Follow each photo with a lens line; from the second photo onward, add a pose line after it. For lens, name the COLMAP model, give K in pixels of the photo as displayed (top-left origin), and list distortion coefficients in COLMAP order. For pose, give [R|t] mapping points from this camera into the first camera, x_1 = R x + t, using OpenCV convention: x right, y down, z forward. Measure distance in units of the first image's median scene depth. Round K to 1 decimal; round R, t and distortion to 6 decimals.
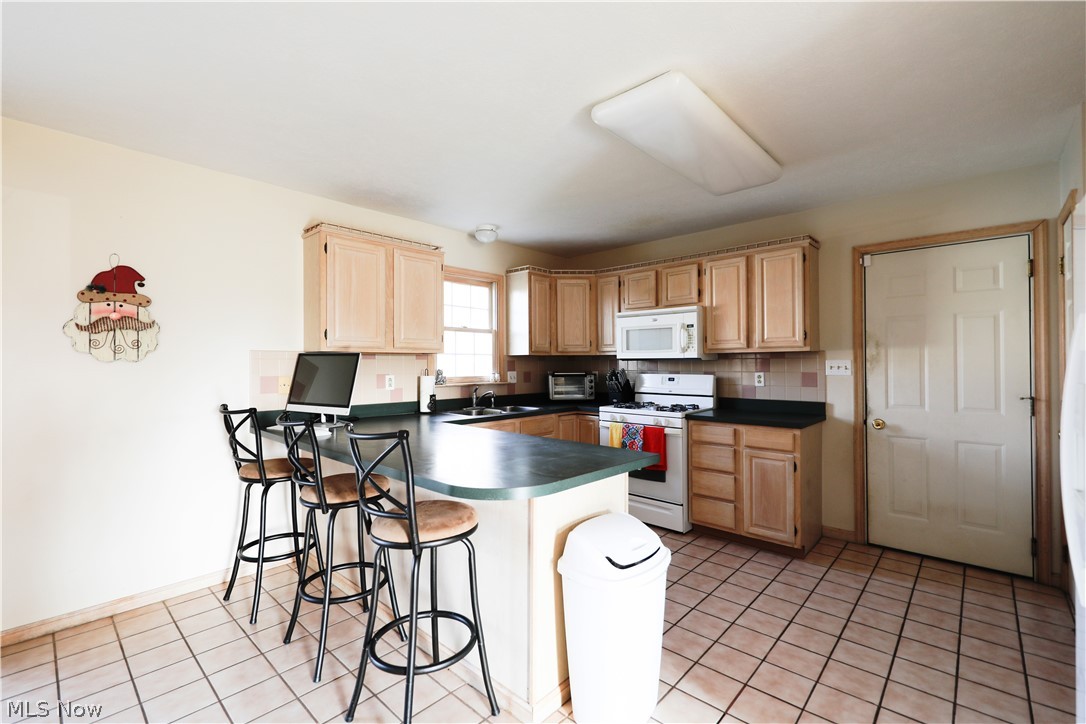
lens RADIAL K [[474.9, 0, 541.0], [0, 474.9, 363.3], [0, 0, 1]] dist [0.007082, -0.000564]
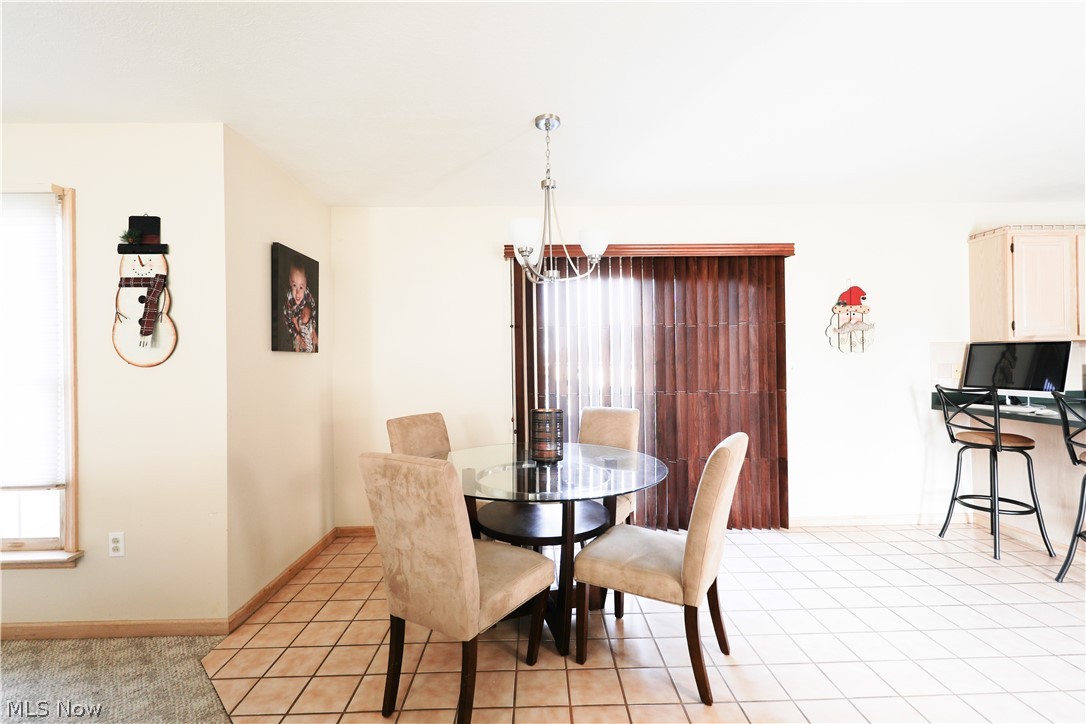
lens RADIAL K [[474.9, 0, 540.8], [0, 474.9, 364.2], [0, 0, 1]] dist [0.007082, -0.000564]
pose [[0.696346, -0.004876, -0.717690, -0.241822], [0.013388, 0.999891, 0.006197, 0.004435], [0.717581, -0.013923, 0.696336, -0.331238]]
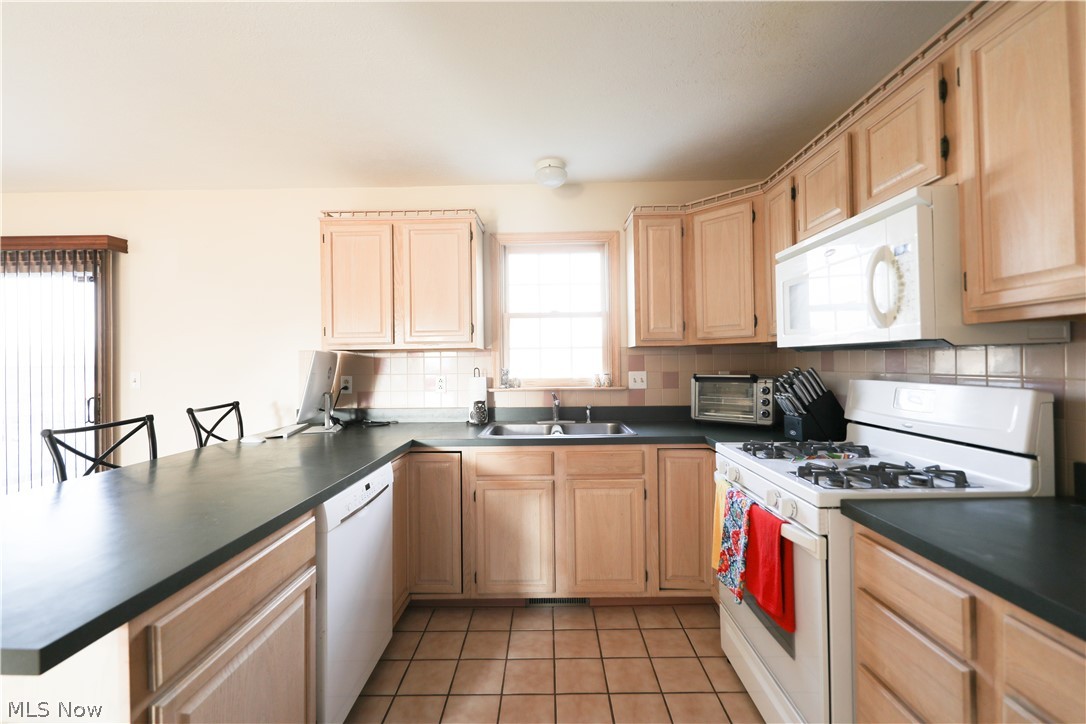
lens RADIAL K [[451.0, 0, 541.0], [0, 451.0, 360.8], [0, 0, 1]] dist [0.004654, 0.000127]
pose [[0.669301, -0.007943, -0.742949, 0.379912], [0.011223, 0.999937, -0.000580, 0.001318], [0.742907, -0.007950, 0.669348, 0.565804]]
